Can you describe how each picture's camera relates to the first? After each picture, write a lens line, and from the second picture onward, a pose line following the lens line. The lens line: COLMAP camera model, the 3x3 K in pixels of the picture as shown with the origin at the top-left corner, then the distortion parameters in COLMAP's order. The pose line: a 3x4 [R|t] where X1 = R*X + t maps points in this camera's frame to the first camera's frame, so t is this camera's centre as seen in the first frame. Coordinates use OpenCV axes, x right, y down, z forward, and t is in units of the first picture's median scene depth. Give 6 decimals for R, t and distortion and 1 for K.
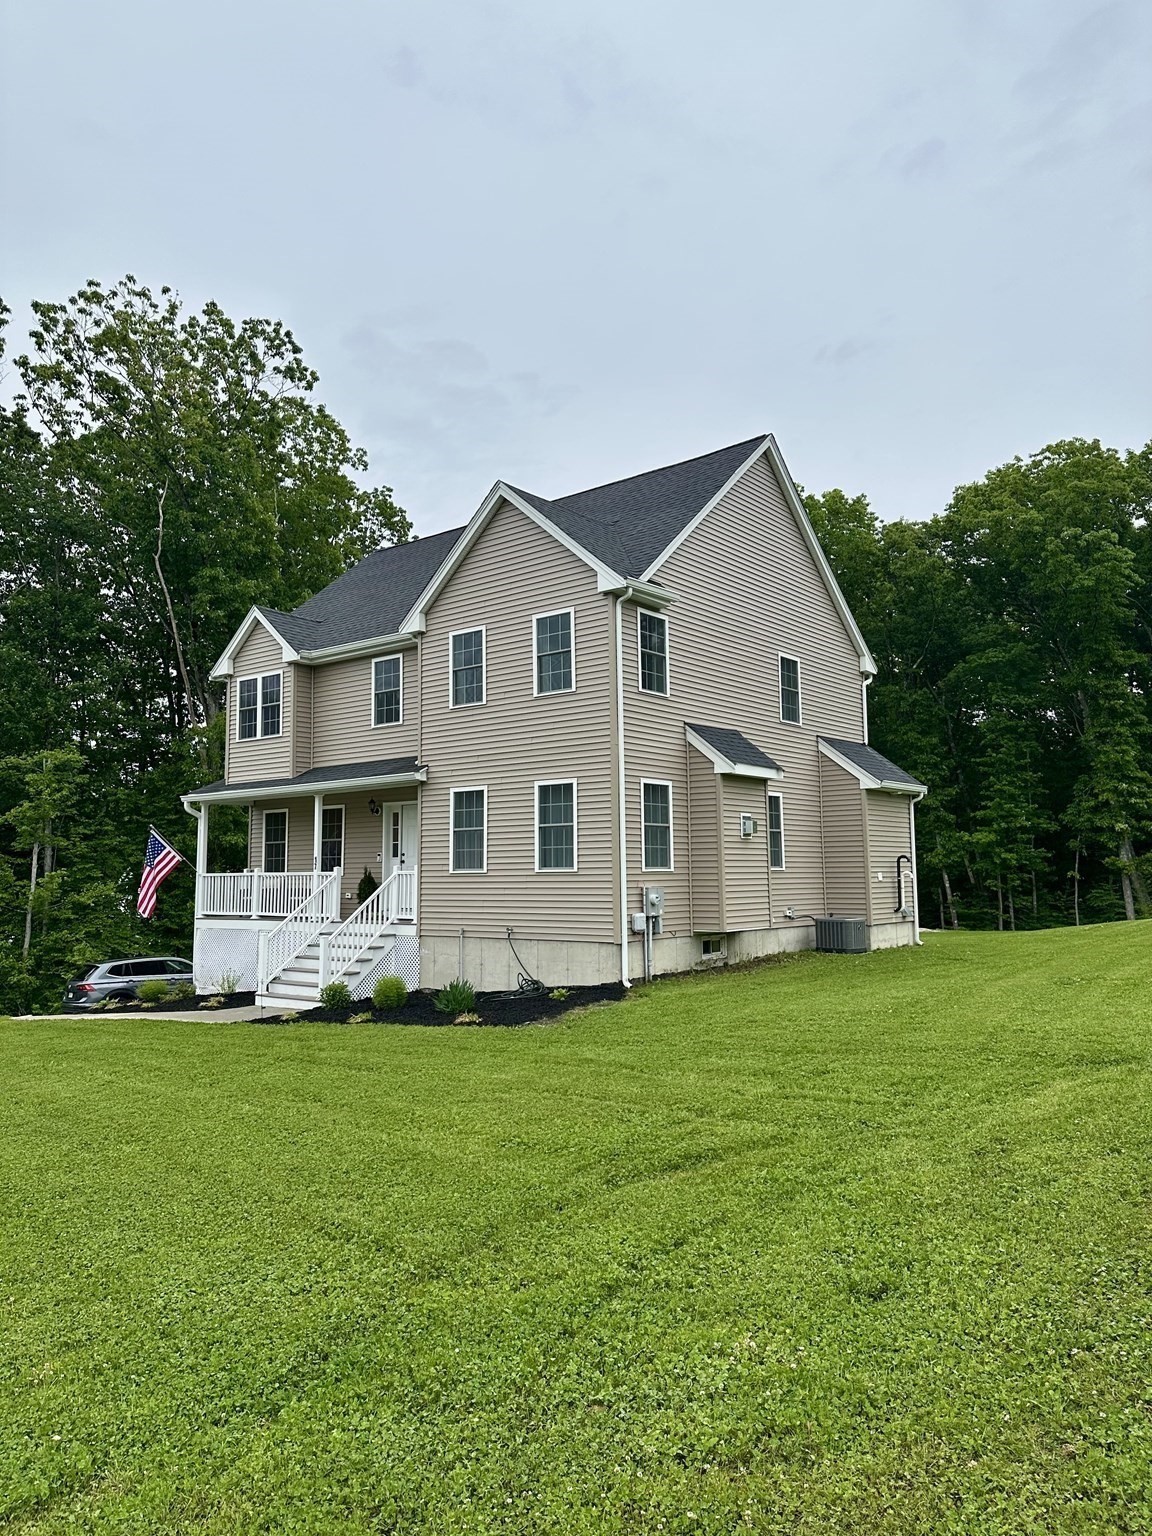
lens RADIAL K [[1072.7, 0, 581.0], [0, 1072.7, 764.3], [0, 0, 1]] dist [0.108576, -0.003315]
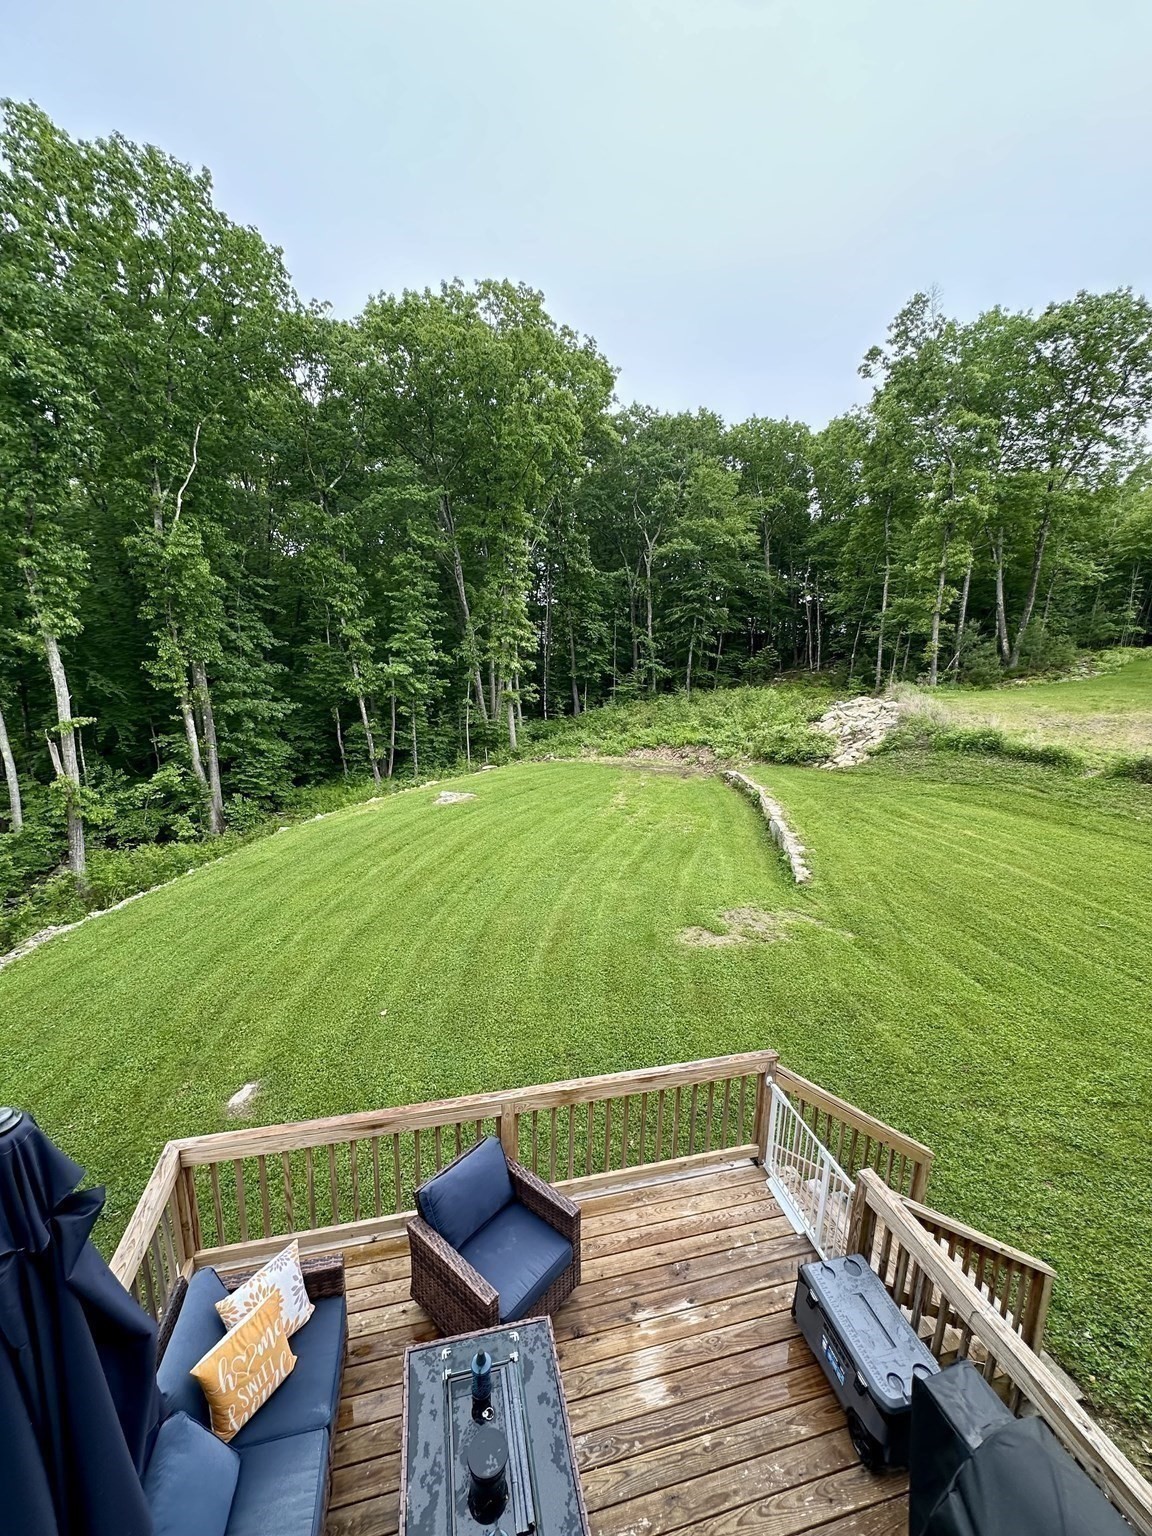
lens RADIAL K [[614.9, 0, 579.2], [0, 614.9, 769.6], [0, 0, 1]] dist [0.002552, 0.000033]
pose [[0.600653, -0.125376, 0.789618, -0.073409], [-0.112797, 0.964461, 0.238940, -0.009671], [-0.791513, -0.232587, 0.565164, 1.379139]]
